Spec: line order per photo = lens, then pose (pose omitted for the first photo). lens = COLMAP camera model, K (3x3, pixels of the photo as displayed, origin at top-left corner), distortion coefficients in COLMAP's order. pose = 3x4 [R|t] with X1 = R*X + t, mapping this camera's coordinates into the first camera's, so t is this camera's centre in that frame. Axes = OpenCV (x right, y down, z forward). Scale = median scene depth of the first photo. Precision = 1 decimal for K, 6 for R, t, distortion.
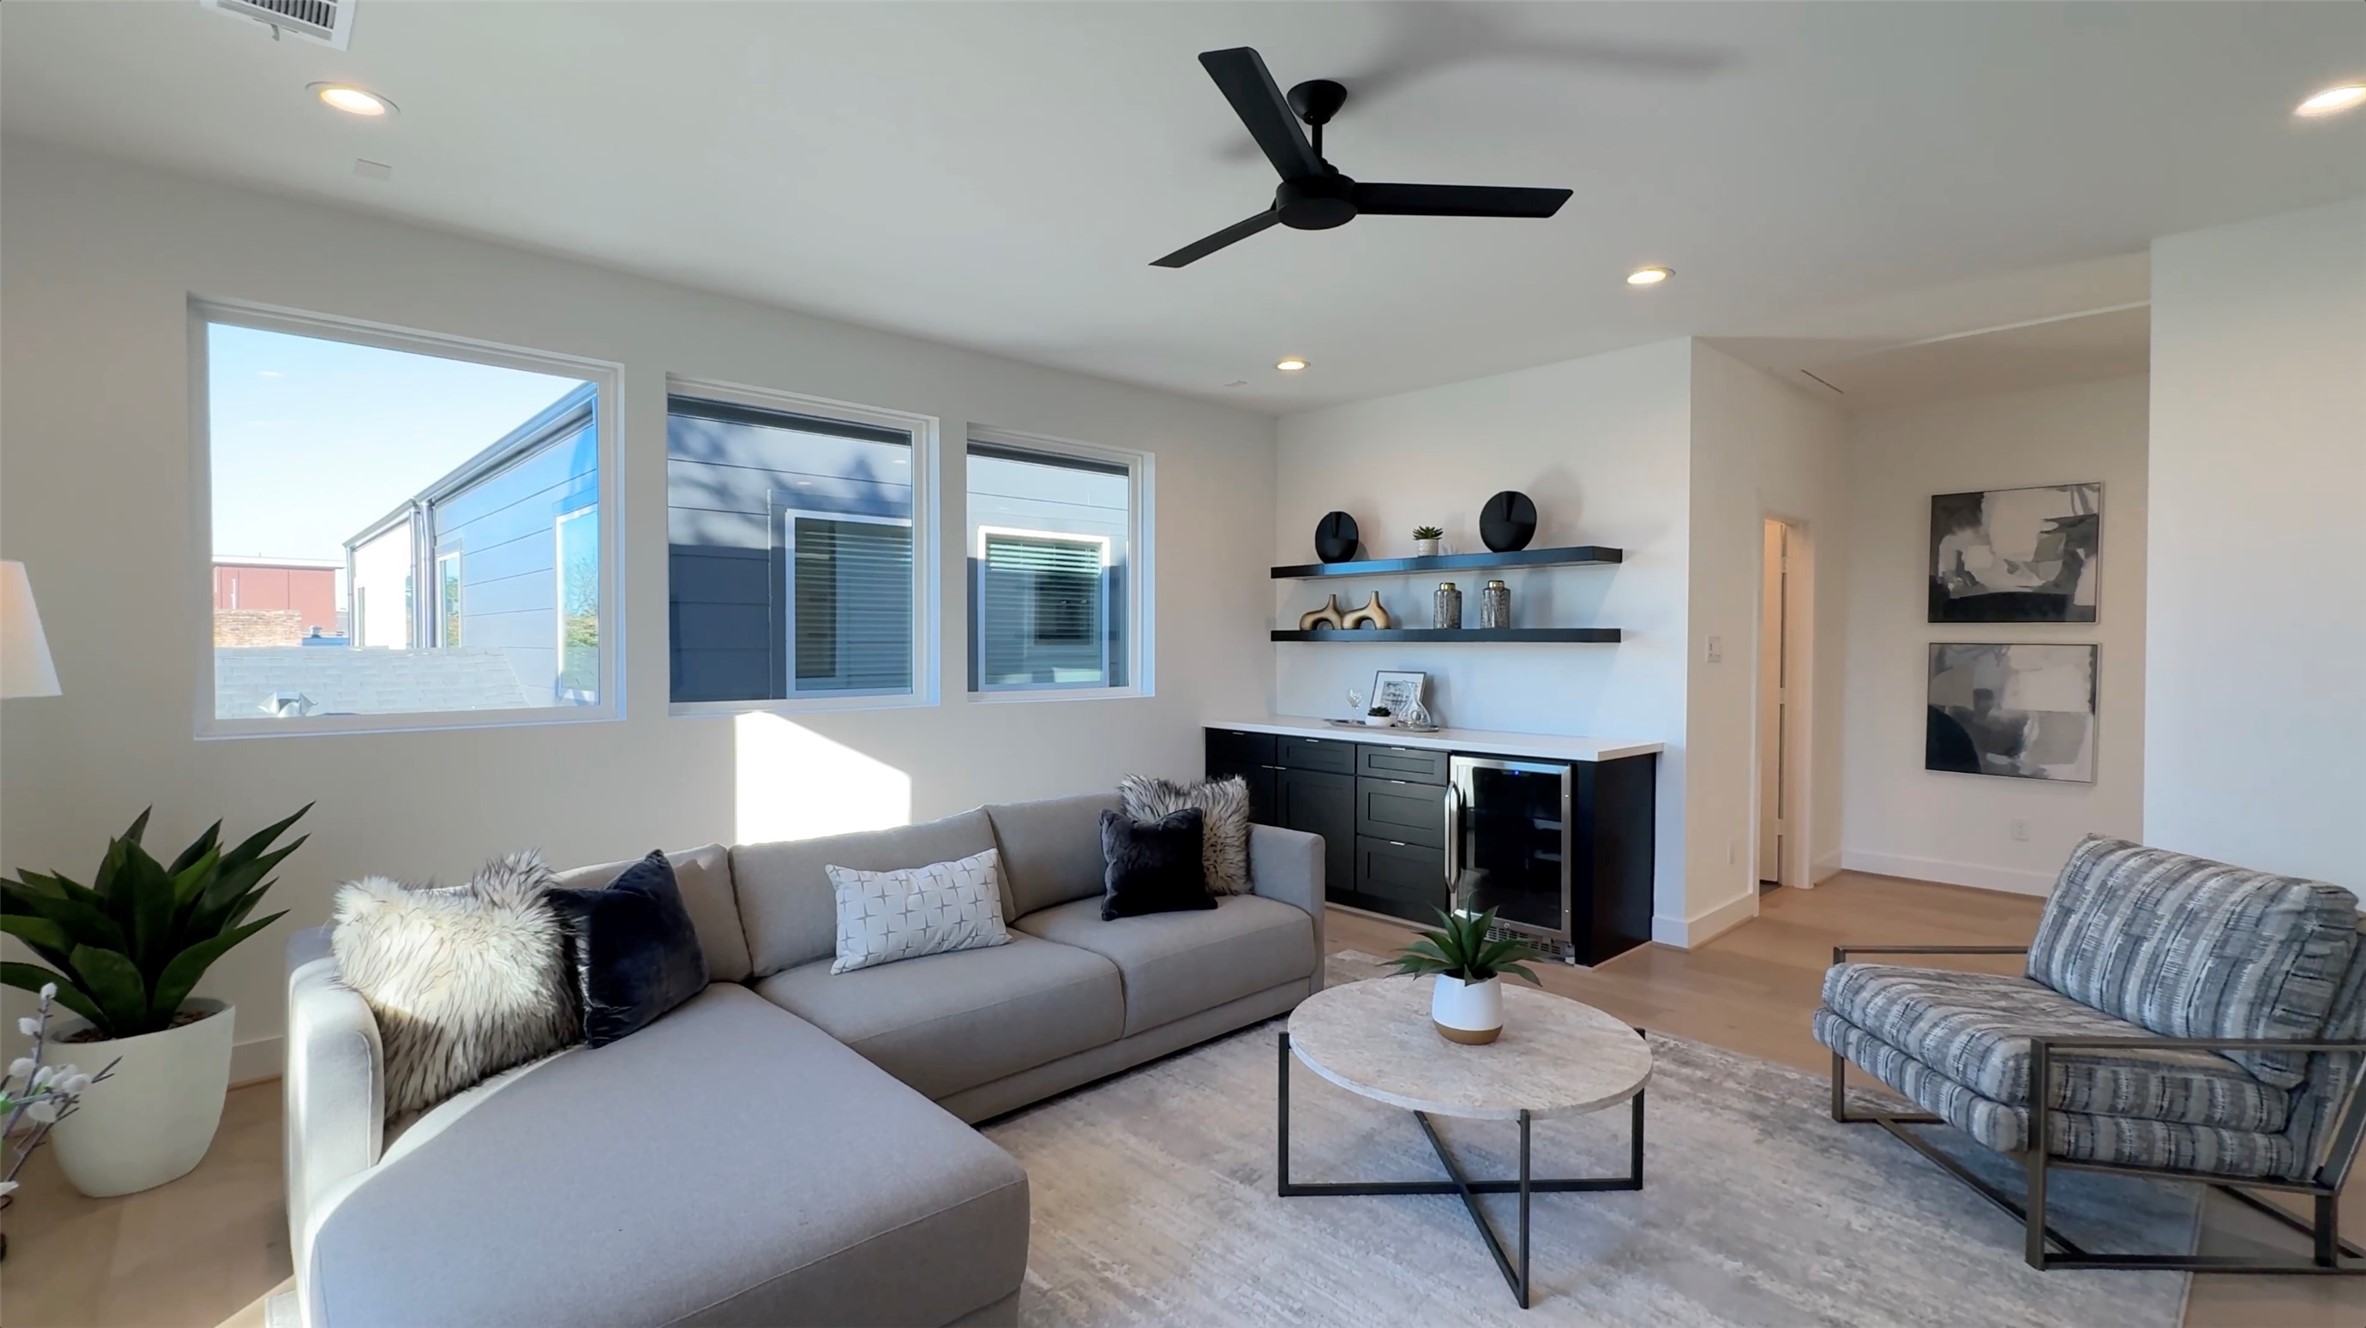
lens RADIAL K [[1046.2, 0, 1179.9], [0, 1046.2, 658.1], [0, 0, 1]] dist [-0.001809, -0.000185]
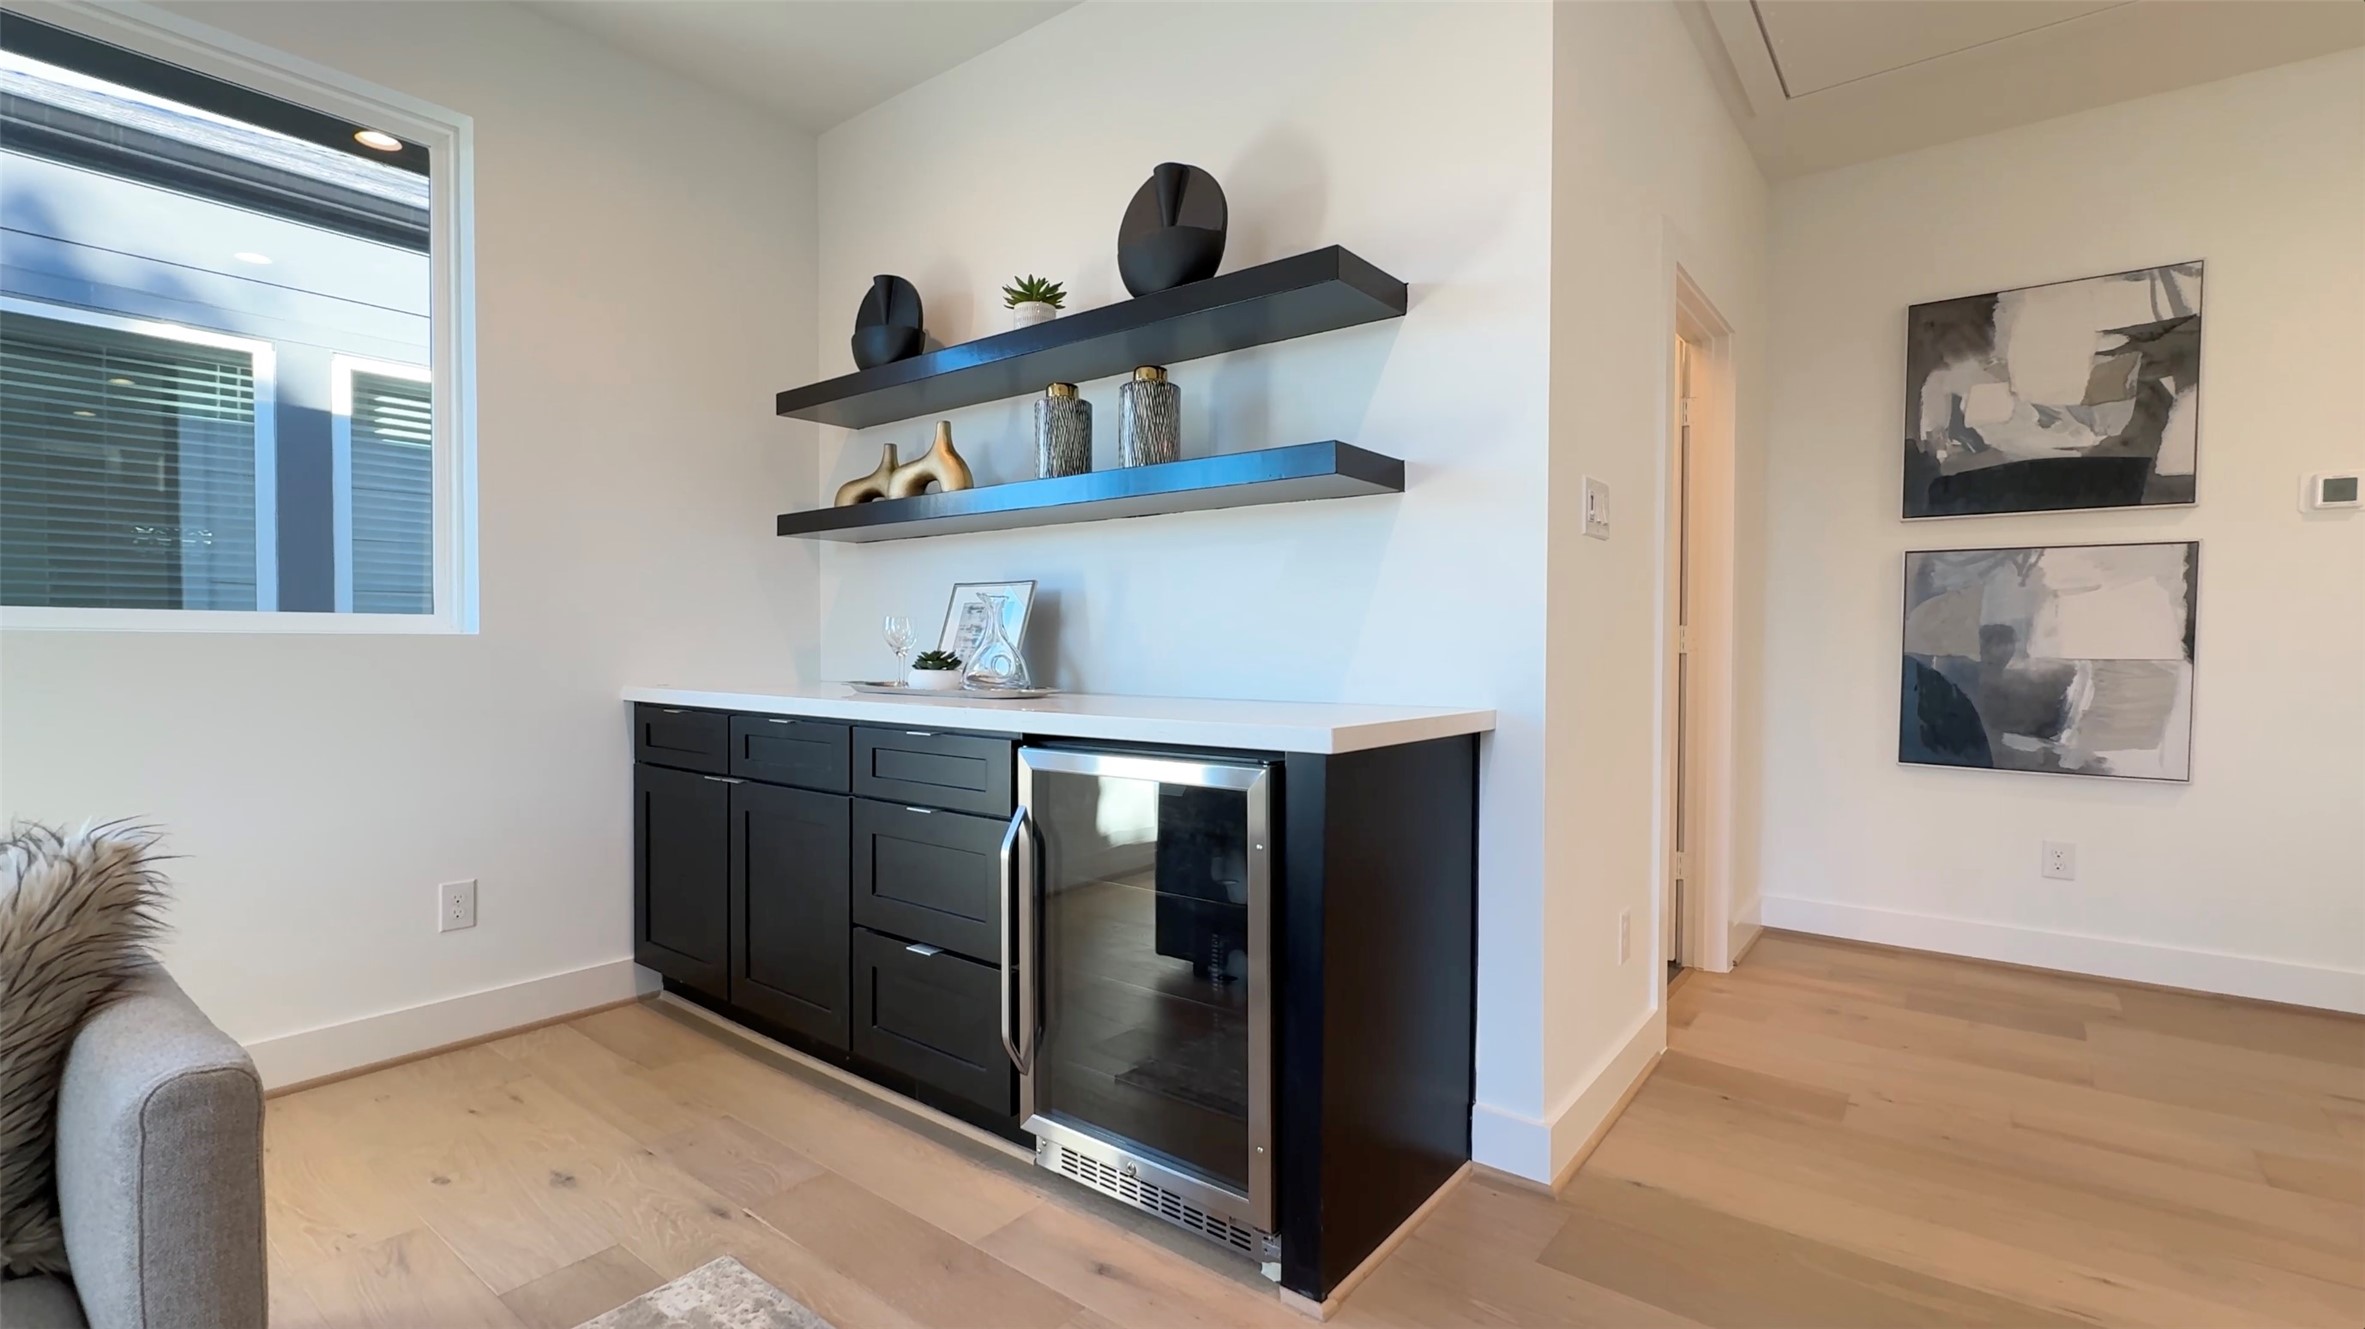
lens RADIAL K [[1045.8, 0, 1186.1], [0, 1045.8, 655.3], [0, 0, 1]] dist [-0.001809, -0.000185]
pose [[0.987477, -0.000028, 0.157765, 0.225923], [0.000966, 0.999982, -0.005869, 0.051222], [-0.157762, 0.005948, 0.987459, 0.500313]]
